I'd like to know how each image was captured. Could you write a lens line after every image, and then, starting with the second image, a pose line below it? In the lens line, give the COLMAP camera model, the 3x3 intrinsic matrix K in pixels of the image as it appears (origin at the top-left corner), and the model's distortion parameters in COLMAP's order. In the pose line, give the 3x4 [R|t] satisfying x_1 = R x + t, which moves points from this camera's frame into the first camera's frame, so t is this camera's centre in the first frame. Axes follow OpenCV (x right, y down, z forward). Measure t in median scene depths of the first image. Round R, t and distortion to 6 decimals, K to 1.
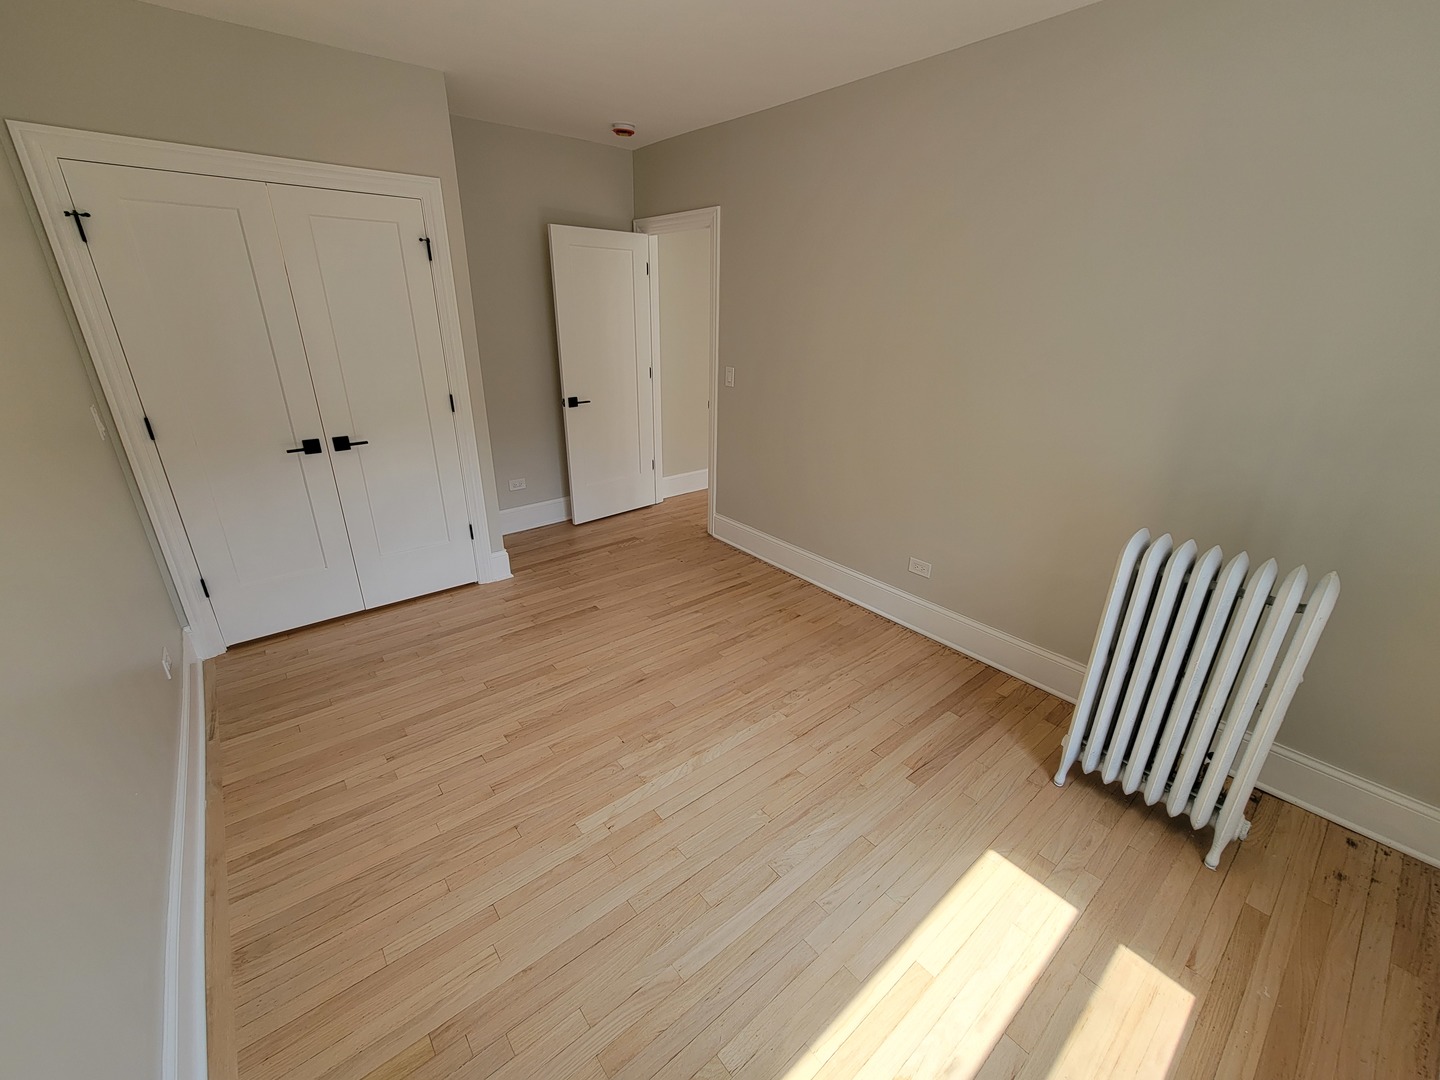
lens RADIAL K [[588.1, 0, 716.5], [0, 588.1, 541.5], [0, 0, 1]] dist [-0.001000, -0.000057]
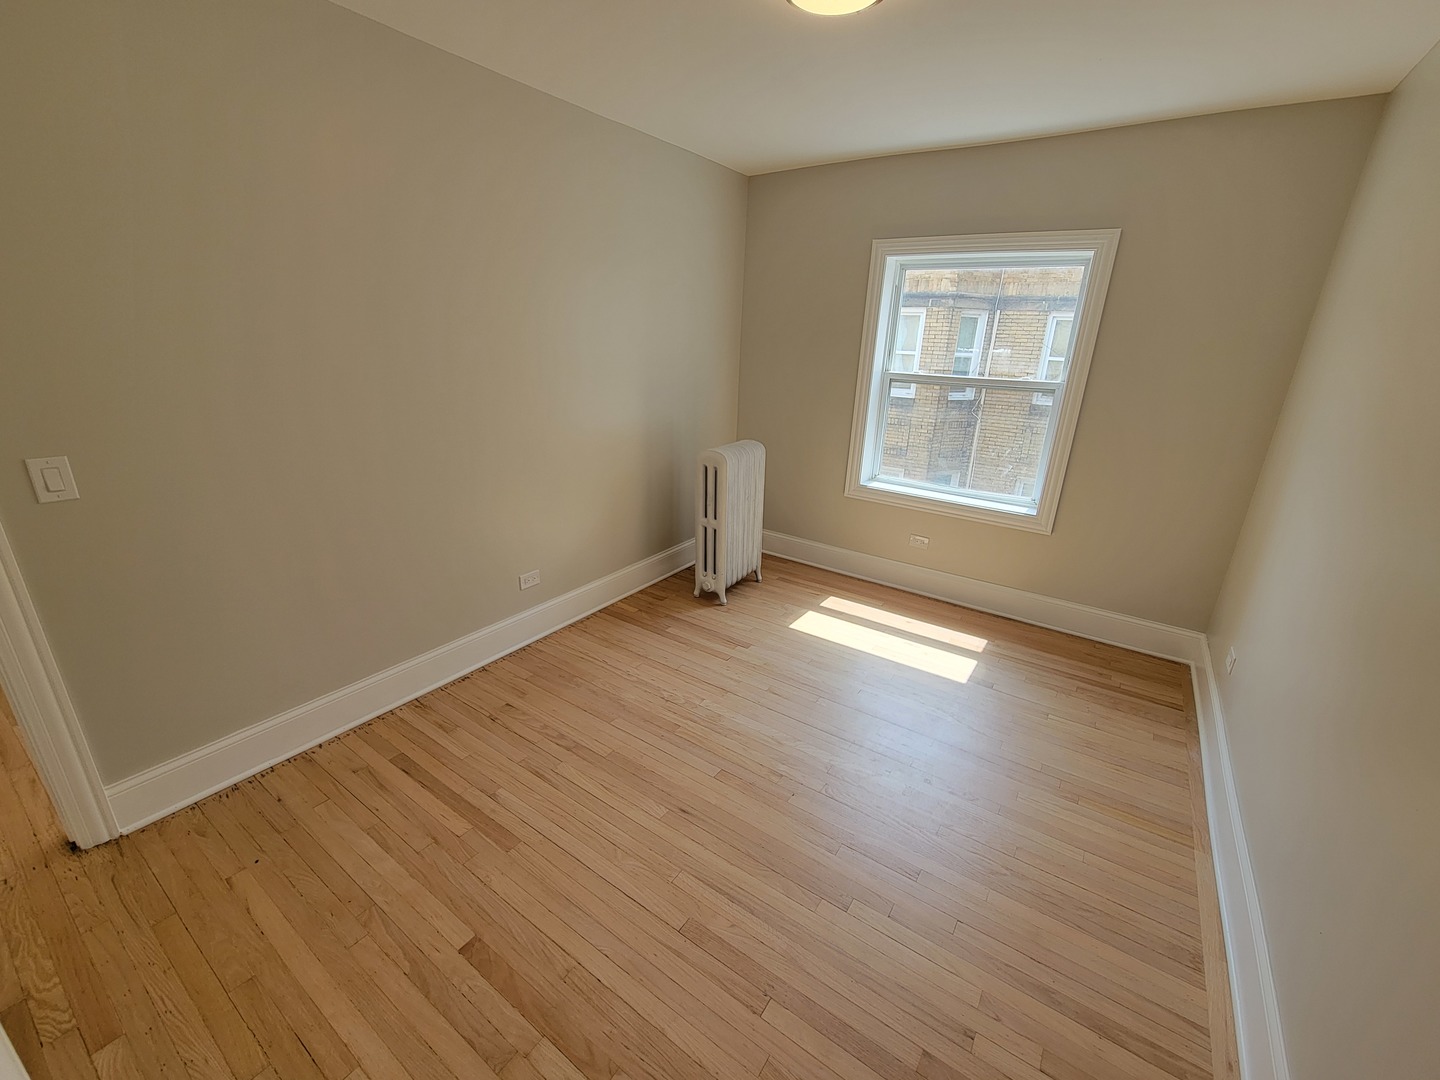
lens RADIAL K [[595.6, 0, 717.6], [0, 595.6, 537.5], [0, 0, 1]] dist [-0.002360, -0.000054]
pose [[-0.272347, -0.336462, 0.901455, -0.700883], [0.326124, 0.849137, 0.415463, -0.368474], [-0.905246, 0.407137, -0.121531, 0.874464]]
